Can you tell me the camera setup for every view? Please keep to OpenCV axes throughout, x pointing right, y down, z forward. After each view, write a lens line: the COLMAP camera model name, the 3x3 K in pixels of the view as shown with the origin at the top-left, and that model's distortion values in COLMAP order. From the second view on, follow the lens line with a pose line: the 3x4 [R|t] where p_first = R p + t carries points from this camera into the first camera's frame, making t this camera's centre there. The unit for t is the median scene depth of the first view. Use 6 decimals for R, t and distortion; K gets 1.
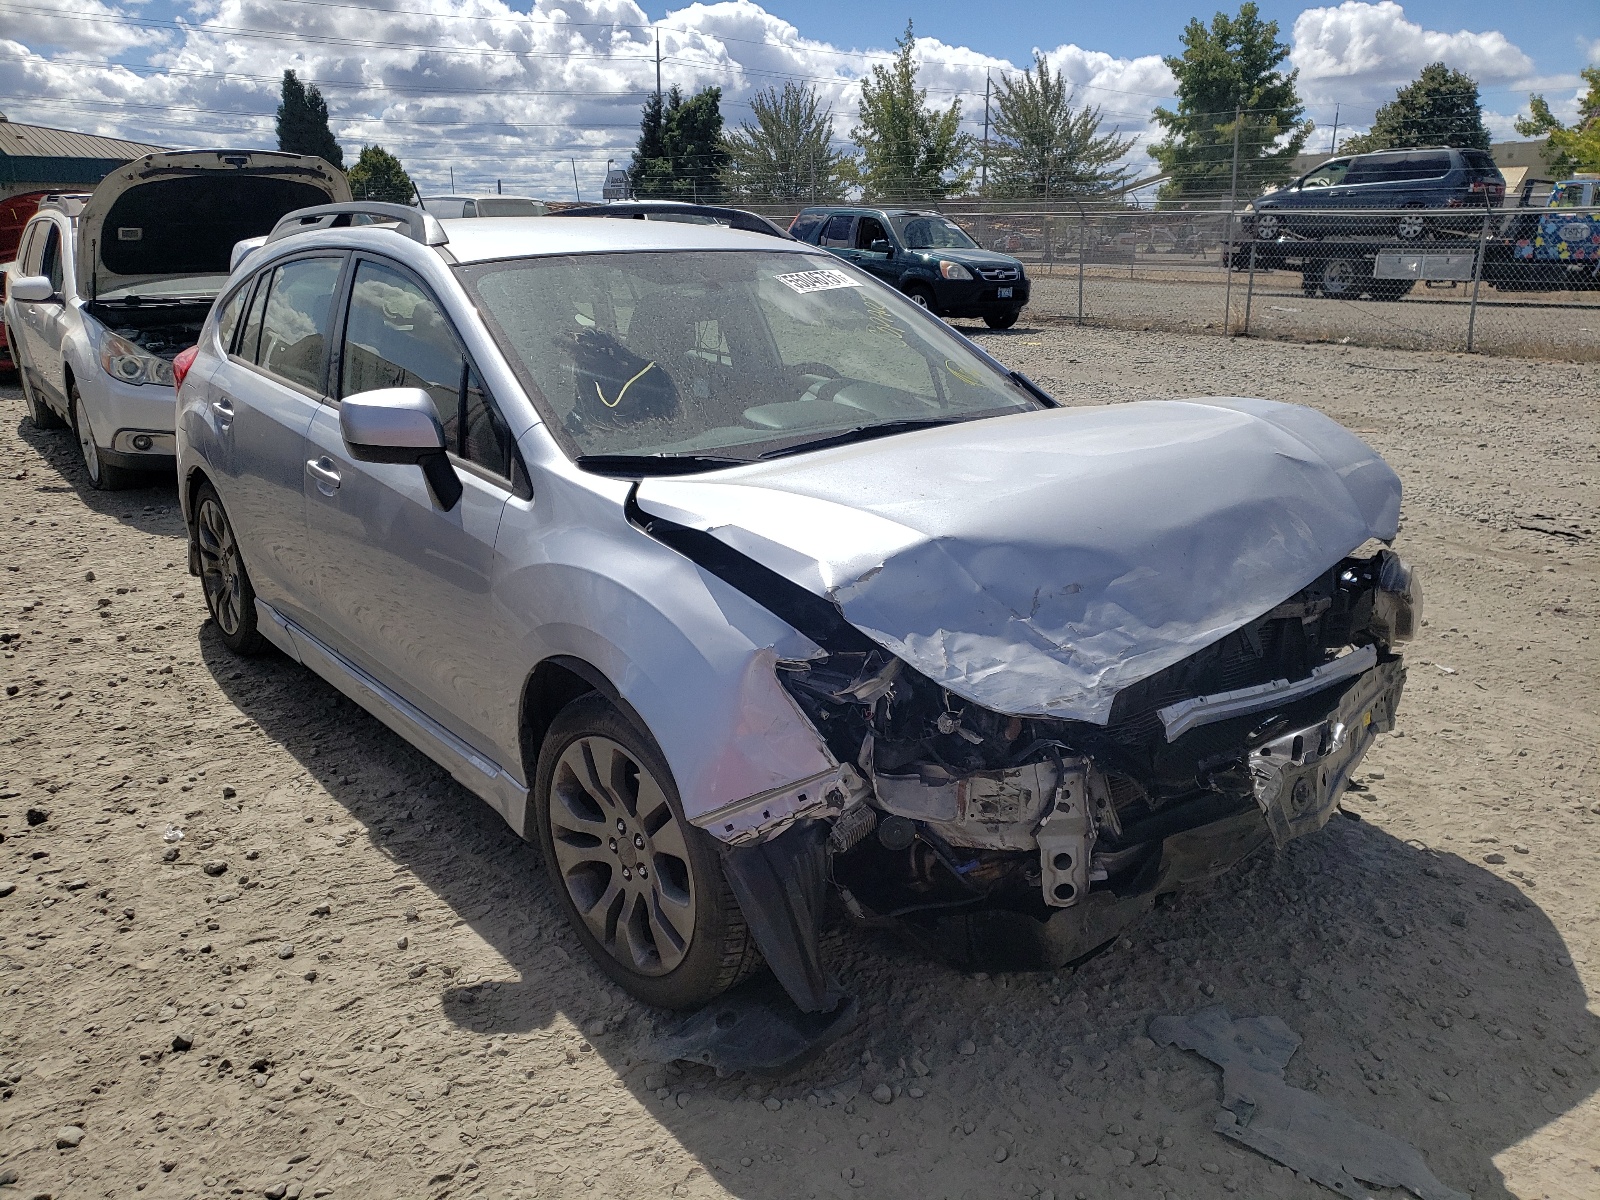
lens RADIAL K [[1381.3, 0, 800.0], [0, 1381.3, 600.0], [0, 0, 1]] dist [0.032252, -0.002963]
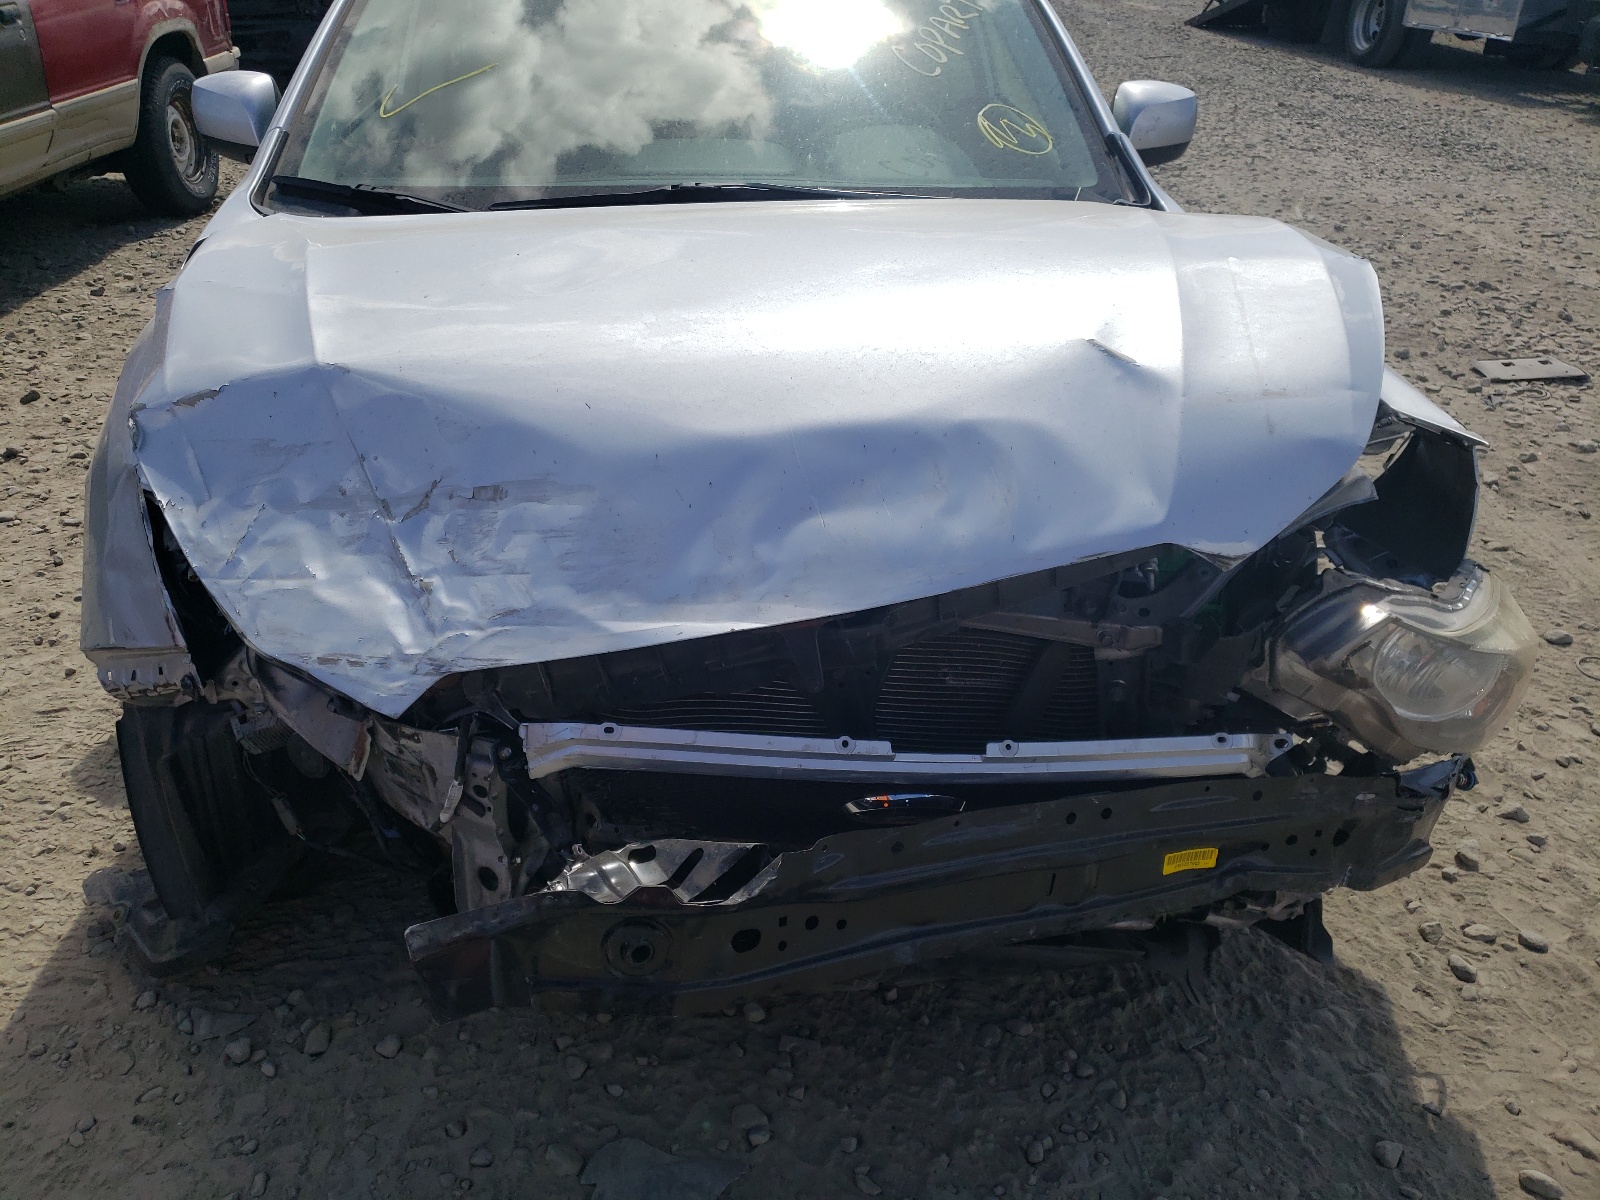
lens RADIAL K [[1381.3, 0, 800.0], [0, 1381.3, 600.0], [0, 0, 1]] dist [0.032252, -0.002963]
pose [[0.782930, 0.295749, -0.547315, 0.646595], [-0.166309, 0.947253, 0.273957, -0.152682], [0.599468, -0.123466, 0.790819, 0.578231]]
